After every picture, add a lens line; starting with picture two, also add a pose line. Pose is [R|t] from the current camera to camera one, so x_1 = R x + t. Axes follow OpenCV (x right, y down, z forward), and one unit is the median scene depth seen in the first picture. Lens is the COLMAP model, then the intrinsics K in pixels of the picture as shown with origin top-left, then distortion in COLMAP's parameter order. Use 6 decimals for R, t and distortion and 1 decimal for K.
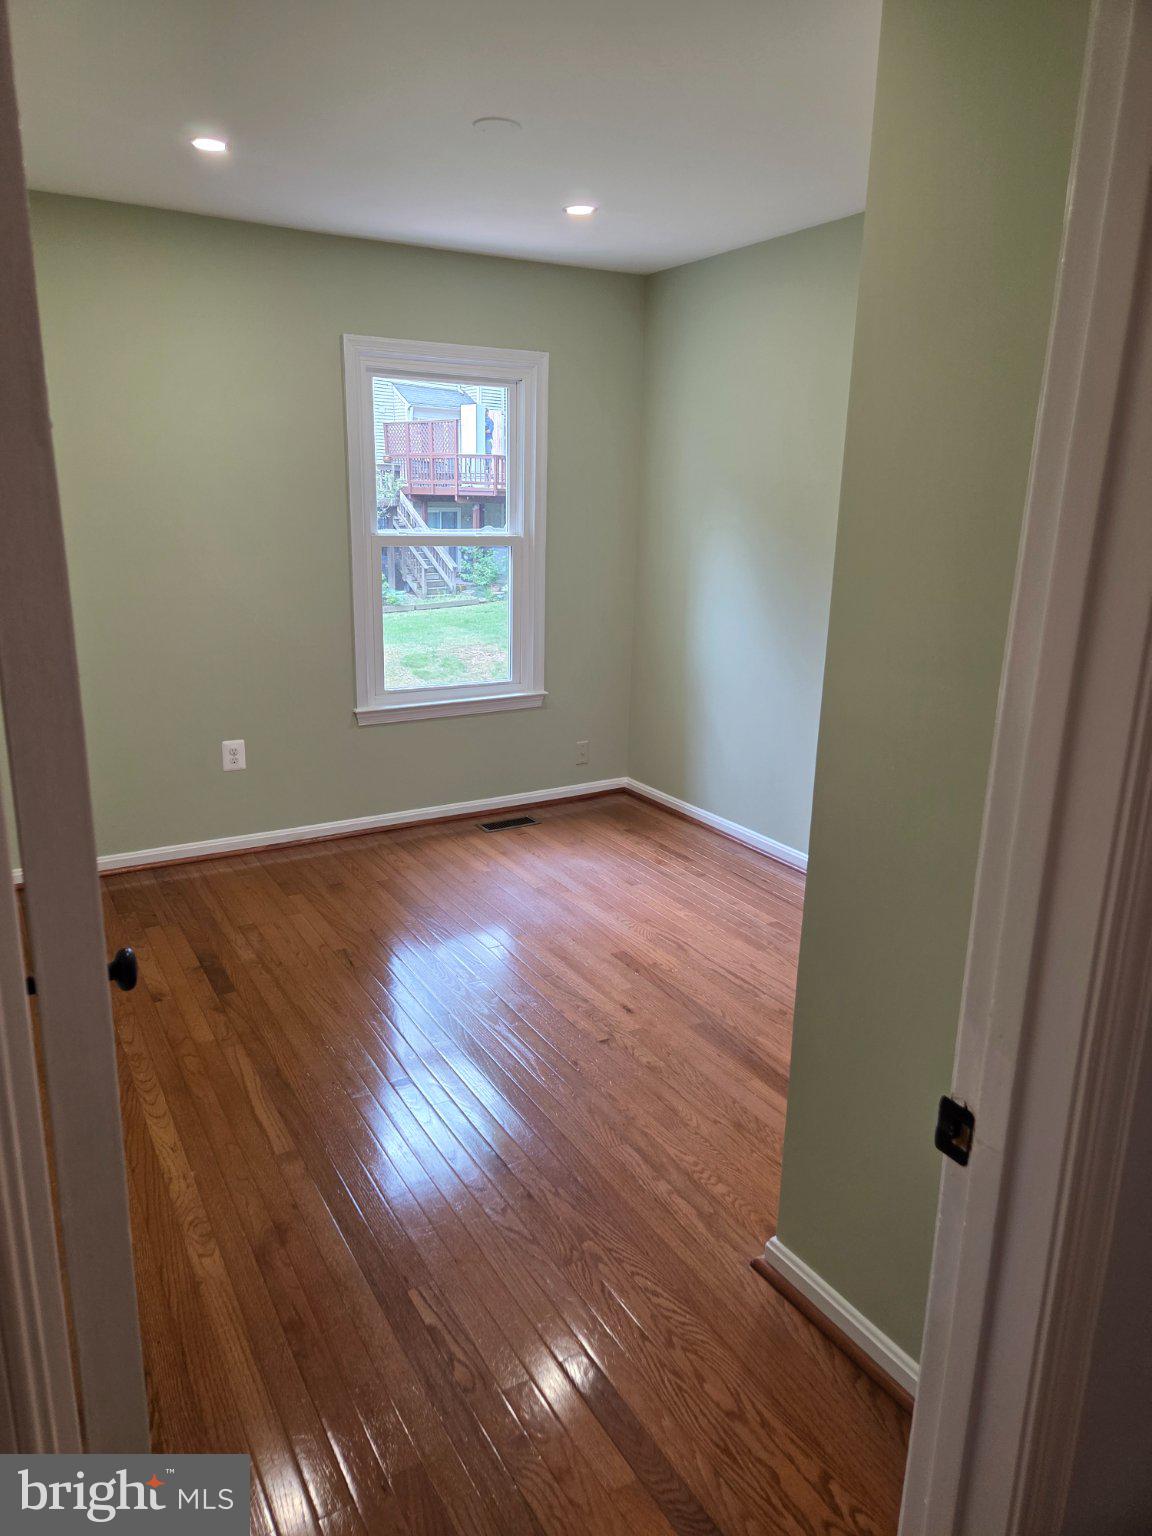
lens RADIAL K [[1039.4, 0, 581.5], [0, 1039.4, 767.8], [0, 0, 1]] dist [0.071359, -0.060393]
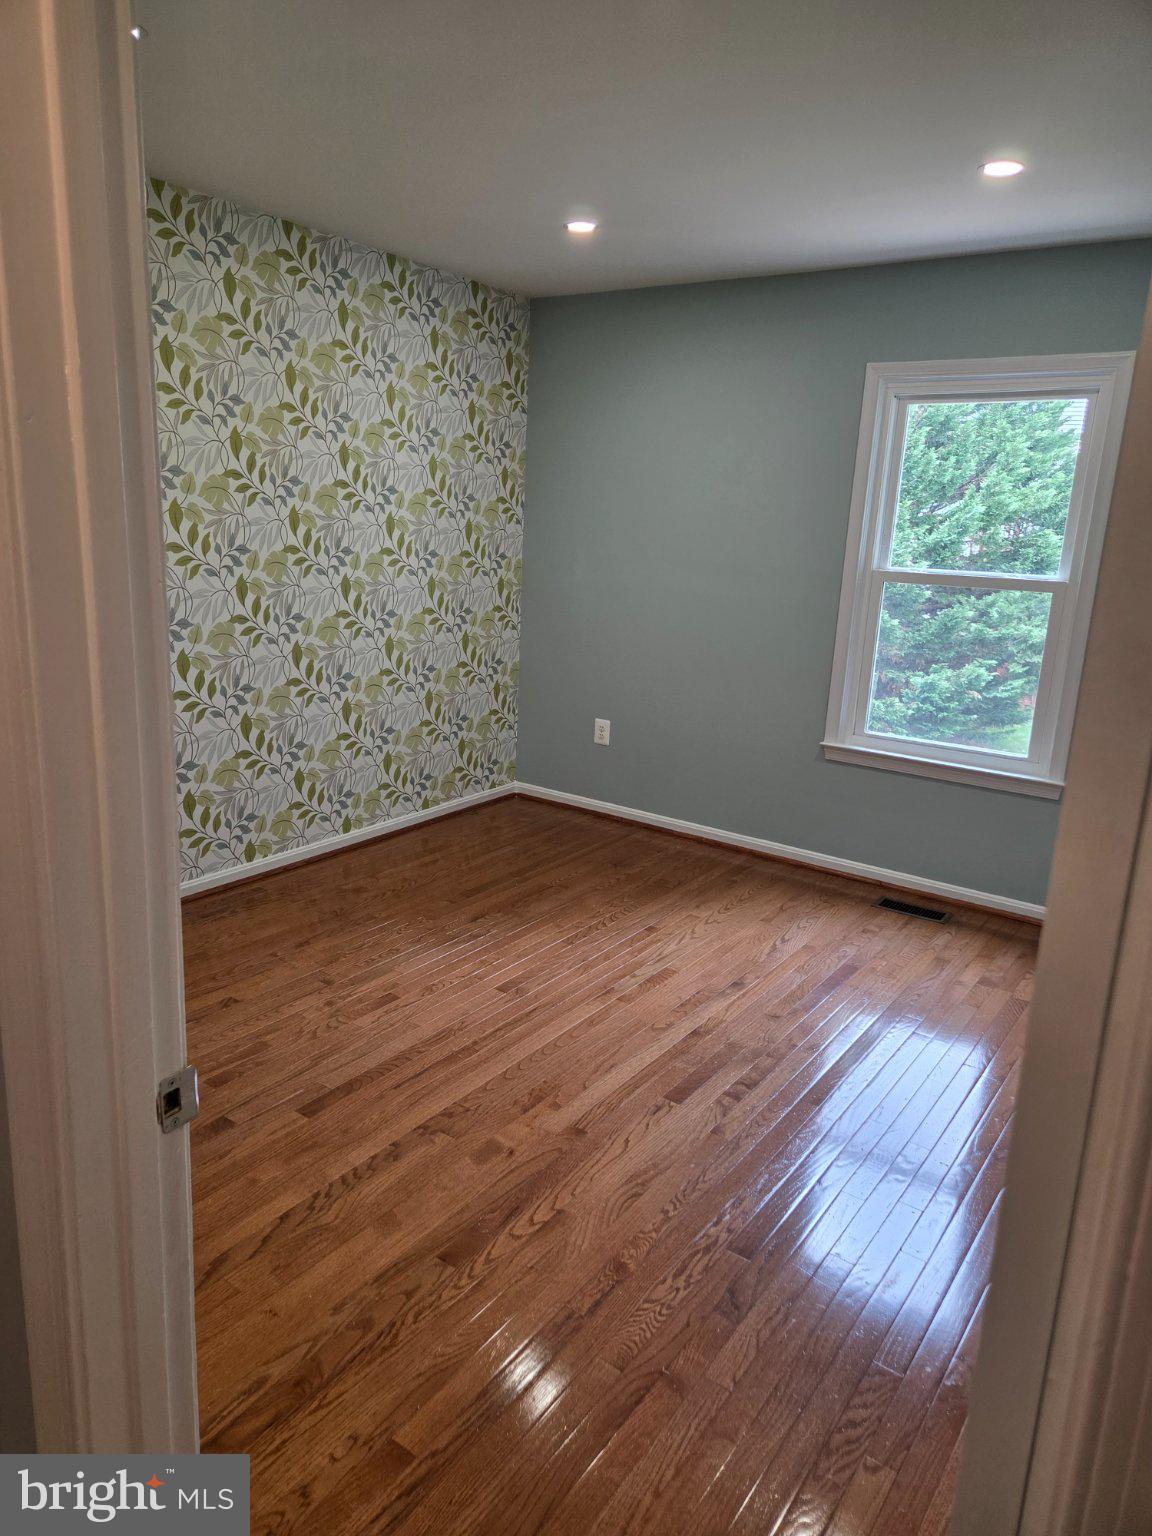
lens RADIAL K [[1039.4, 0, 581.5], [0, 1039.4, 767.8], [0, 0, 1]] dist [0.071359, -0.060393]
pose [[0.408802, 0.226034, -0.884189, 0.564611], [-0.279702, 0.953250, 0.114369, -0.080876], [0.868705, 0.200555, 0.452913, 0.361393]]
